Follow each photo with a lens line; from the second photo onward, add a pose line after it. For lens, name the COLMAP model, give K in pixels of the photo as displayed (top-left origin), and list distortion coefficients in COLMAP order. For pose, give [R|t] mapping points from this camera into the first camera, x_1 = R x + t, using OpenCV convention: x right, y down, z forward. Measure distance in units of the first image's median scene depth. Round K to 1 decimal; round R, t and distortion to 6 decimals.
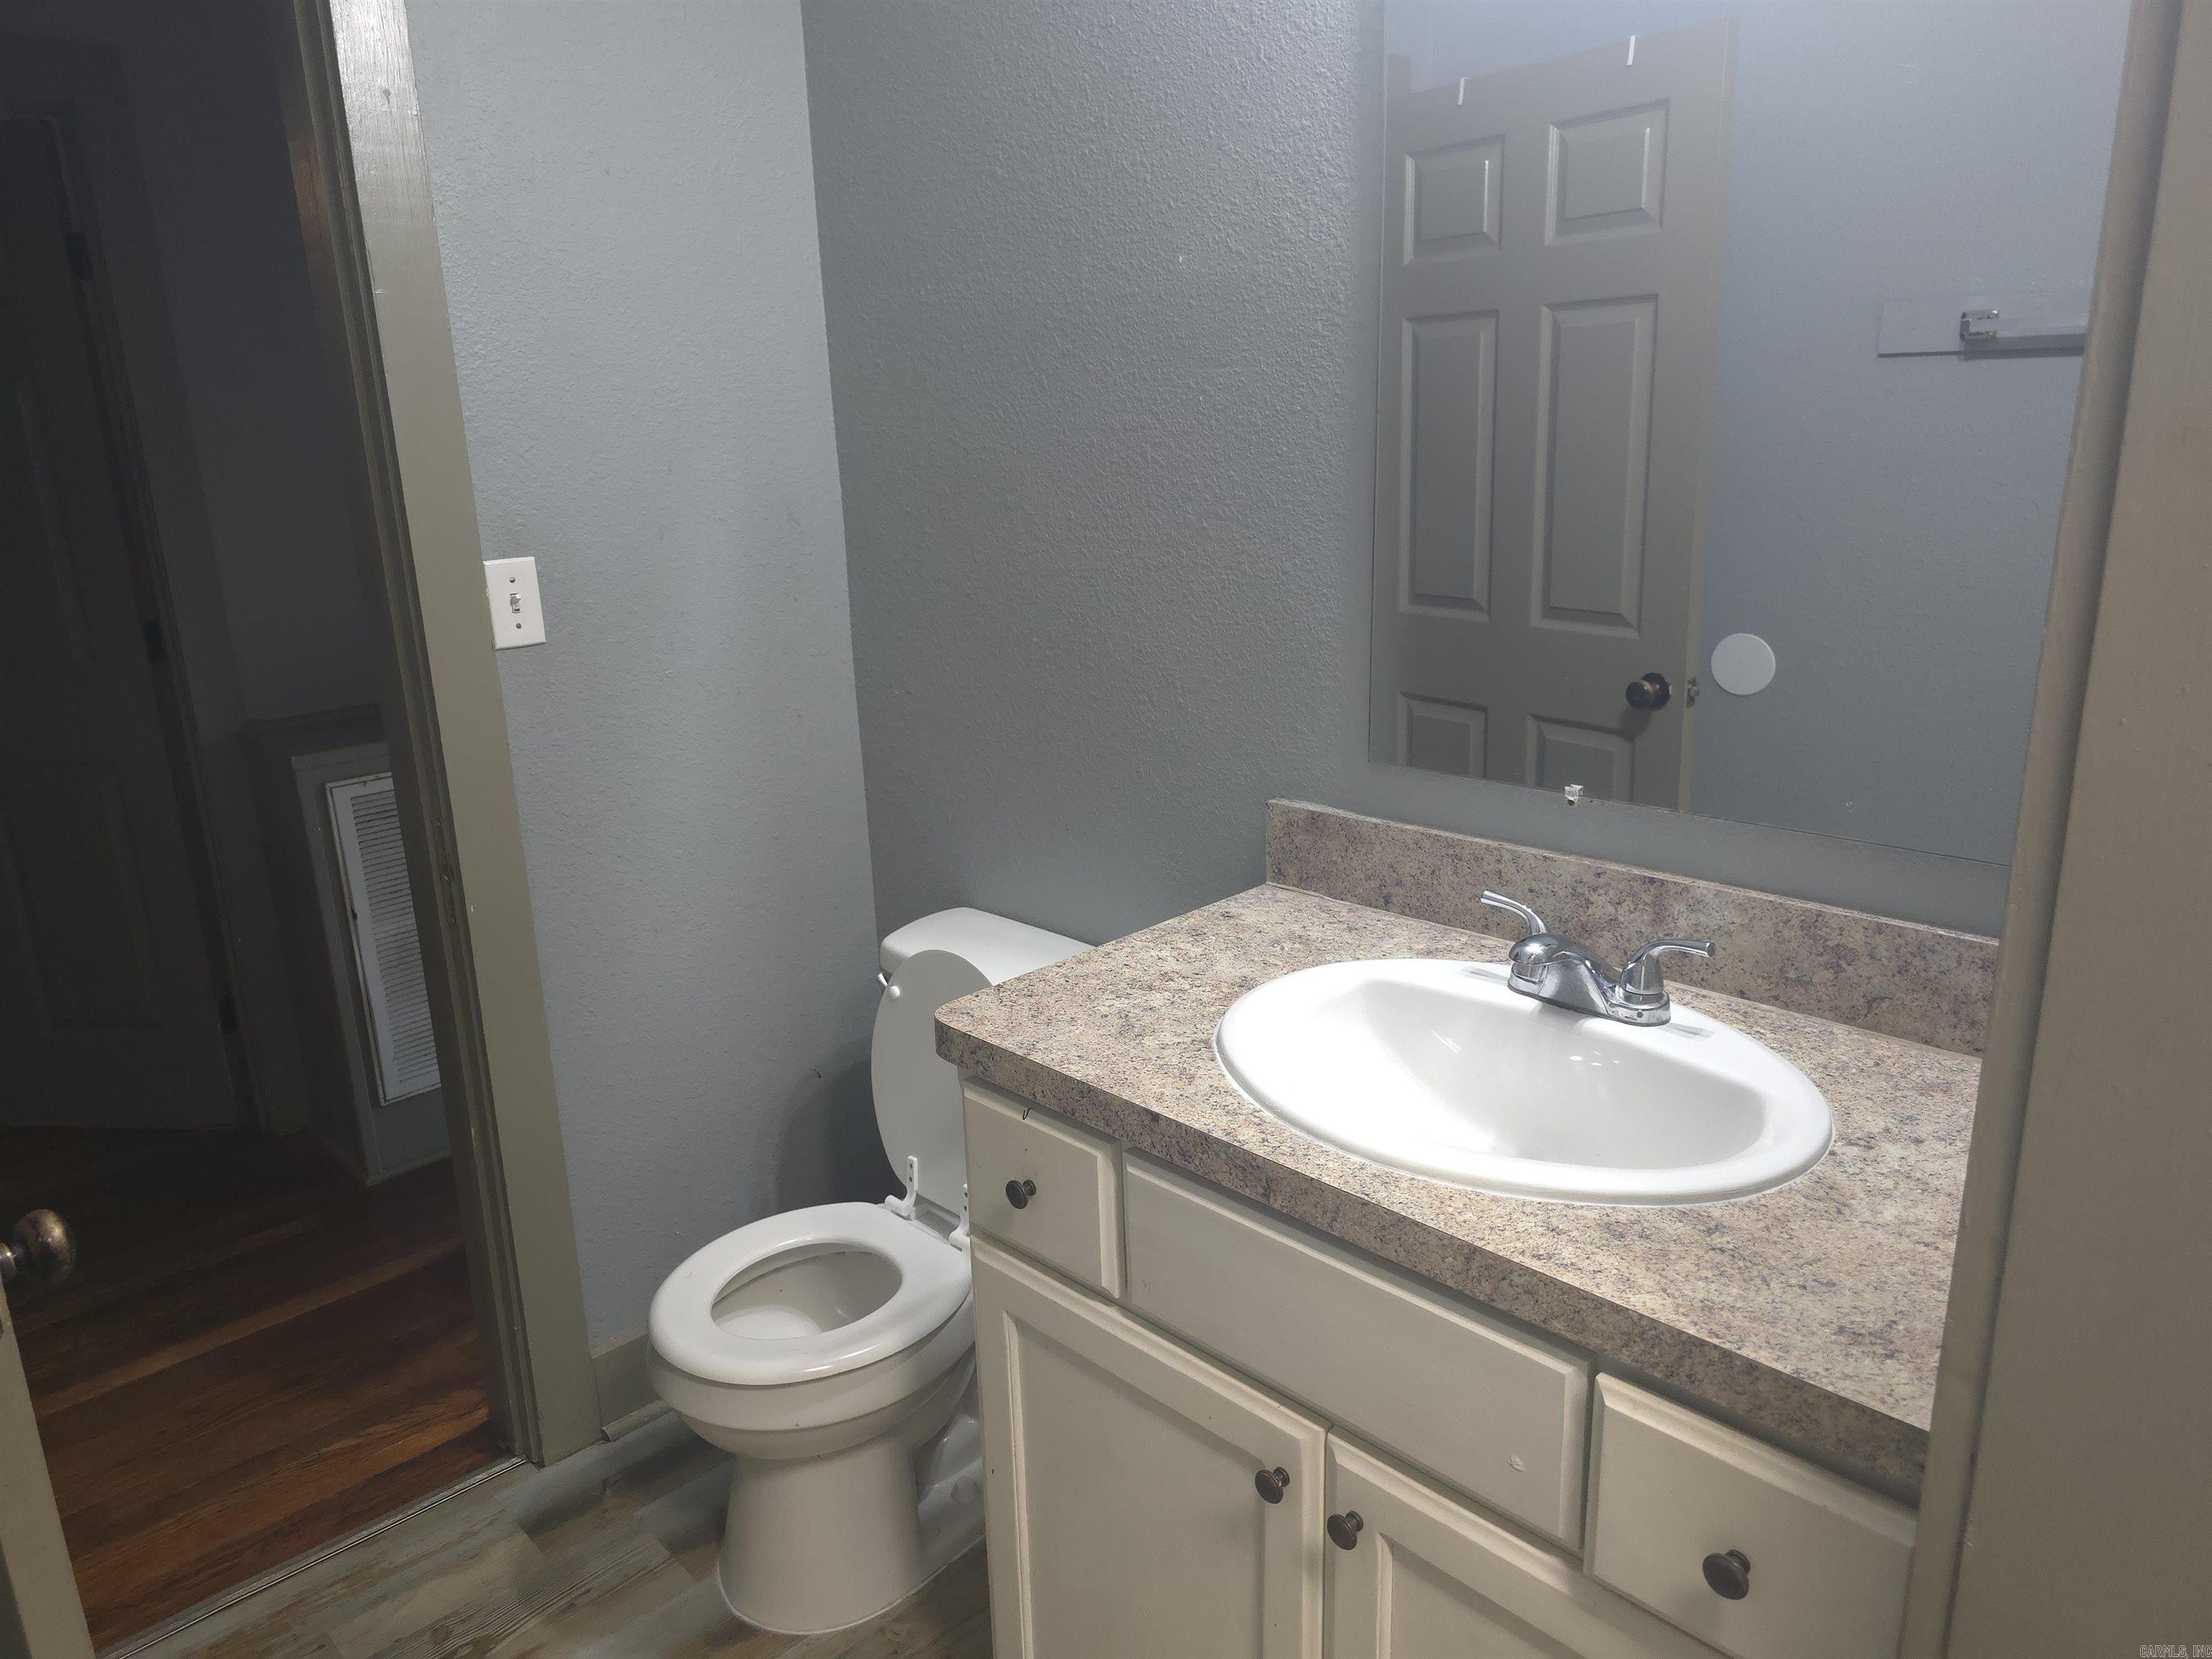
lens RADIAL K [[1507.2, 0, 1106.0], [0, 1507.2, 829.5], [0, 0, 1]] dist [0.033432, -0.001783]
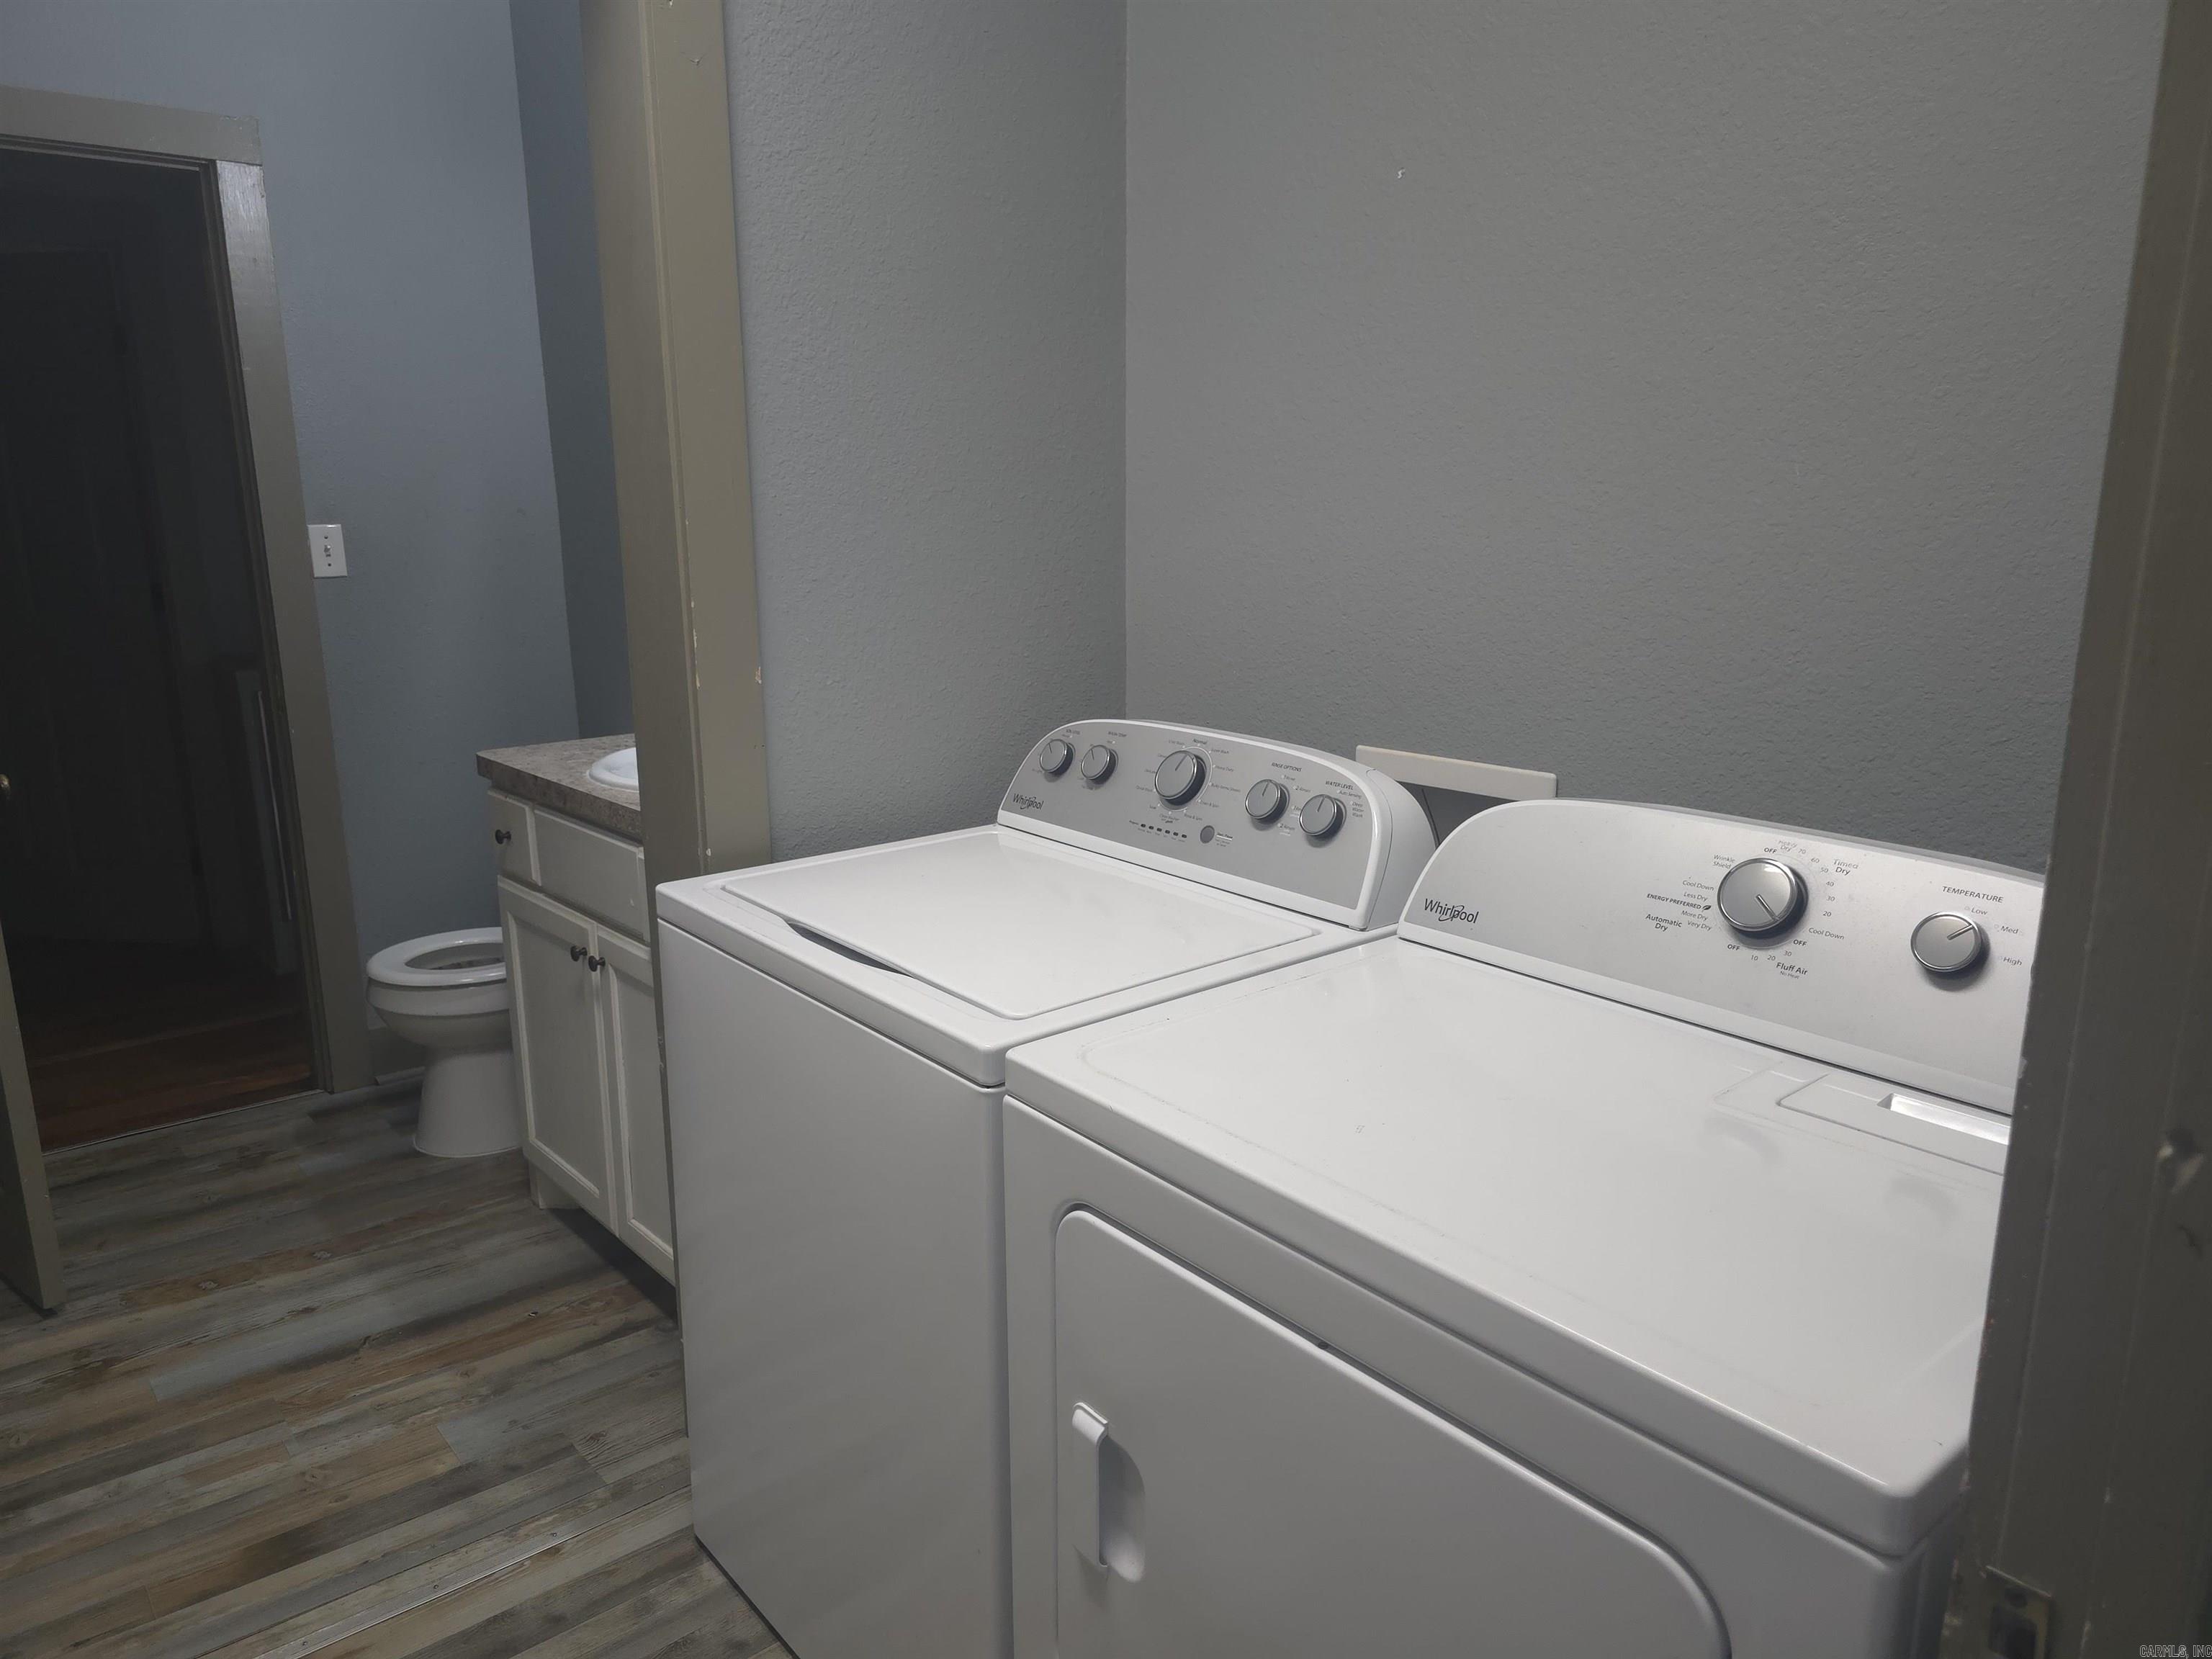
lens RADIAL K [[1454.3, 0, 1106.0], [0, 1454.3, 829.5], [0, 0, 1]] dist [0.000657, 0.000197]
pose [[0.999017, 0.035755, -0.026198, 0.530786], [-0.036767, 0.998554, -0.039213, 0.192486], [0.024758, 0.040137, 0.998887, -0.583076]]
